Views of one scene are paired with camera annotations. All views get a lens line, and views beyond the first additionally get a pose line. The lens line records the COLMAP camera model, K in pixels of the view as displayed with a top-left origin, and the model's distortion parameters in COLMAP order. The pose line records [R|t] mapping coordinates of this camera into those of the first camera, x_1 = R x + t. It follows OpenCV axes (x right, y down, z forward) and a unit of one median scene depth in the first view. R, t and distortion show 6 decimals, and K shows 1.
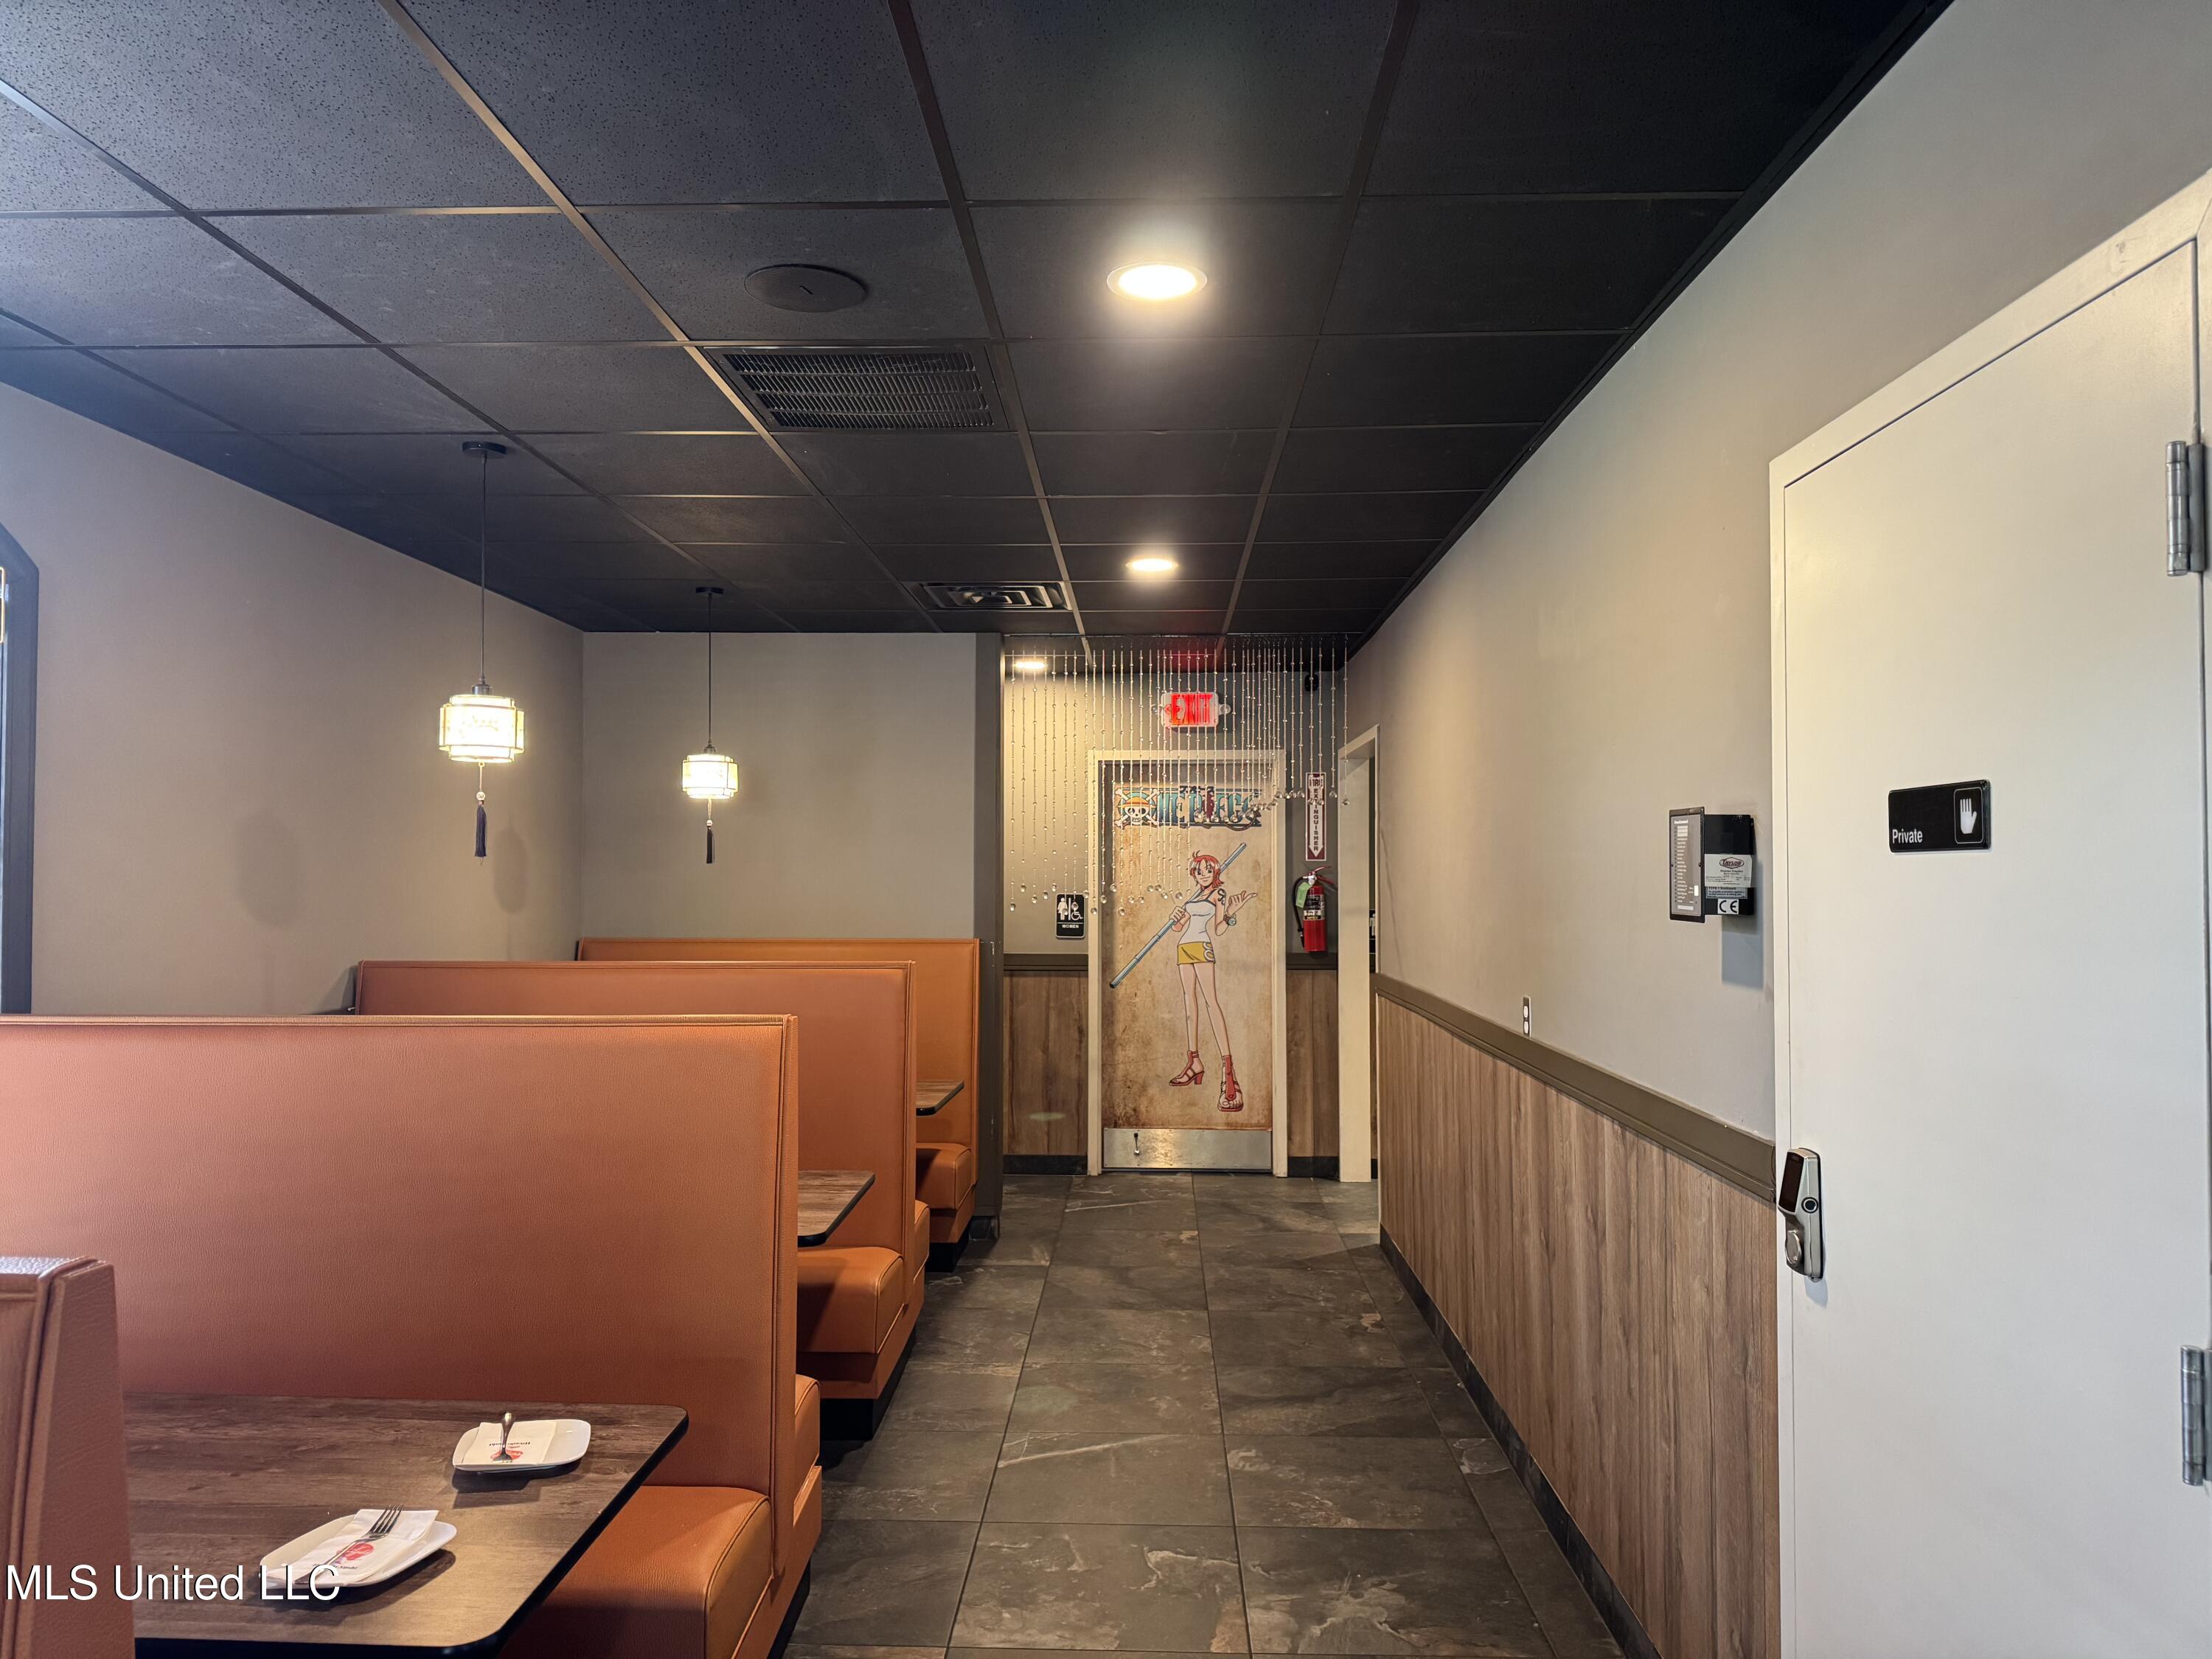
lens RADIAL K [[1580.9, 0, 1106.0], [0, 1580.9, 829.5], [0, 0, 1]] dist [0.035076, -0.037792]
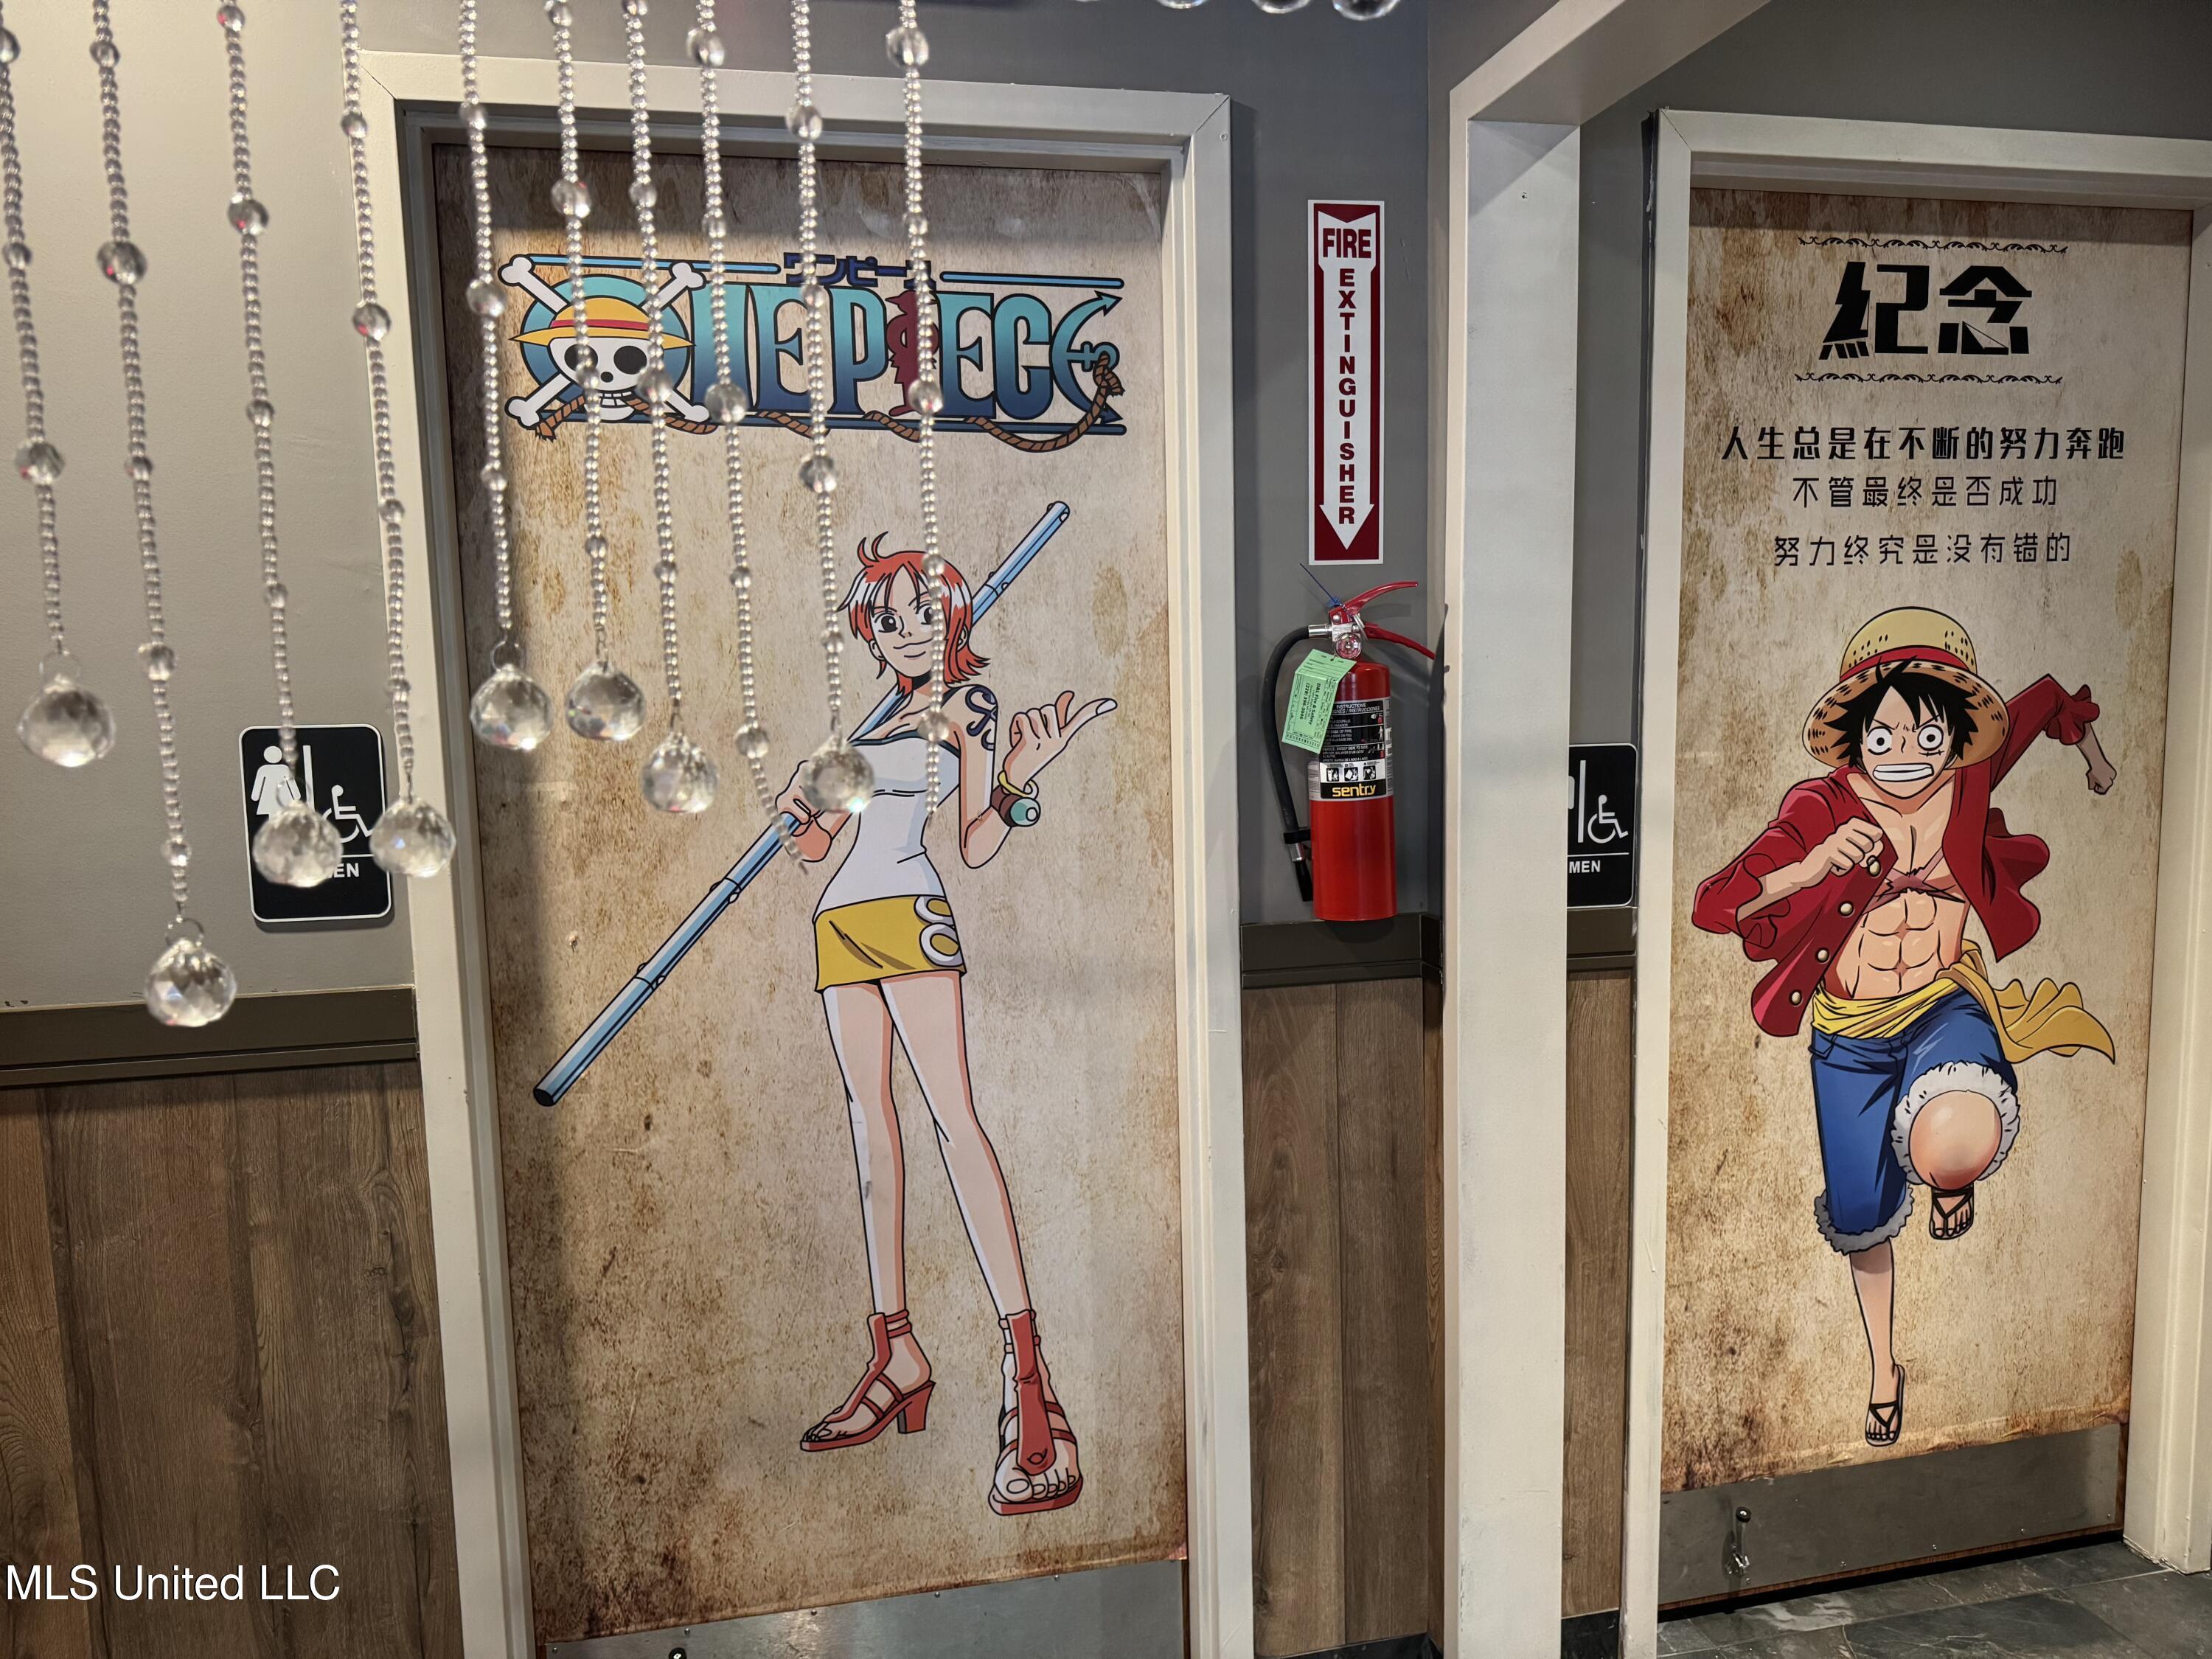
lens RADIAL K [[1539.7, 0, 1106.0], [0, 1539.7, 829.5], [0, 0, 1]] dist [0.127595, -0.192389]
pose [[0.969369, -0.053109, 0.239799, 0.032347], [0.018605, 0.989414, 0.143921, 0.025226], [-0.244904, -0.135051, 0.960095, 0.756705]]
